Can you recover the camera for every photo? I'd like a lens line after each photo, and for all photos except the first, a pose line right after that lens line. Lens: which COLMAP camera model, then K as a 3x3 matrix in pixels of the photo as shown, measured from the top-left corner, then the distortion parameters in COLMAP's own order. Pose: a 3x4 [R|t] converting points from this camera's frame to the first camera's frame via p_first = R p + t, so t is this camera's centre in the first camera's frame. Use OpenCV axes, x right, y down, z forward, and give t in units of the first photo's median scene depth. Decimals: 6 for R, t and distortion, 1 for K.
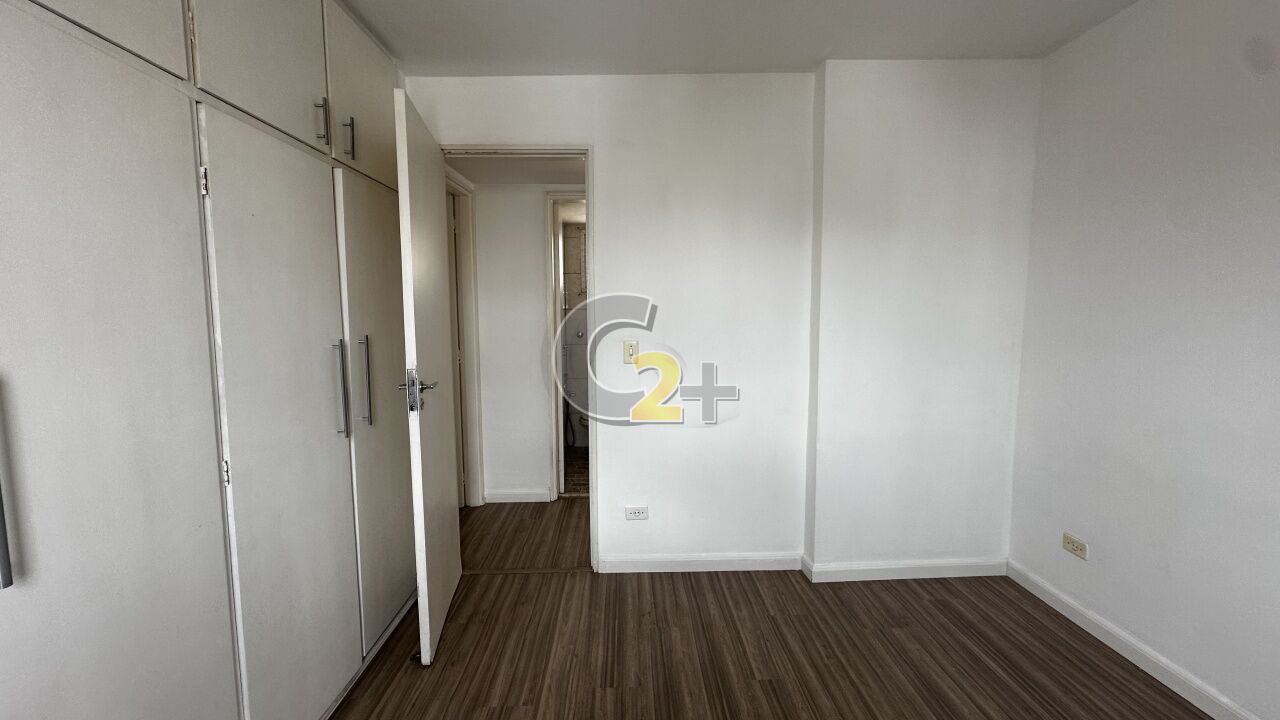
lens RADIAL K [[511.8, 0, 636.7], [0, 511.8, 361.2], [0, 0, 1]] dist [0.000052, -0.000041]
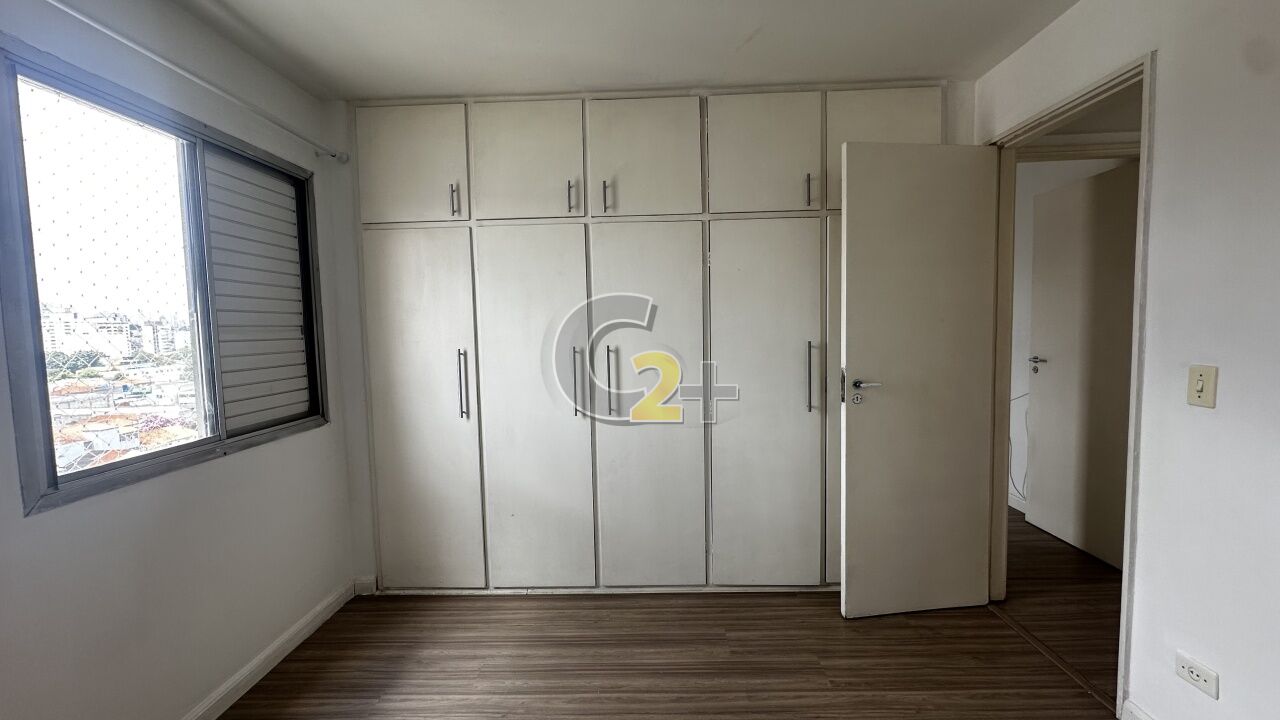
lens RADIAL K [[511.8, 0, 637.7], [0, 511.8, 358.2], [0, 0, 1]] dist [0.000052, -0.000041]
pose [[-0.048850, 0.075244, -0.995968, 0.656908], [-0.070925, 0.994380, 0.078603, -0.056343], [0.996285, 0.074478, -0.043238, 0.459053]]
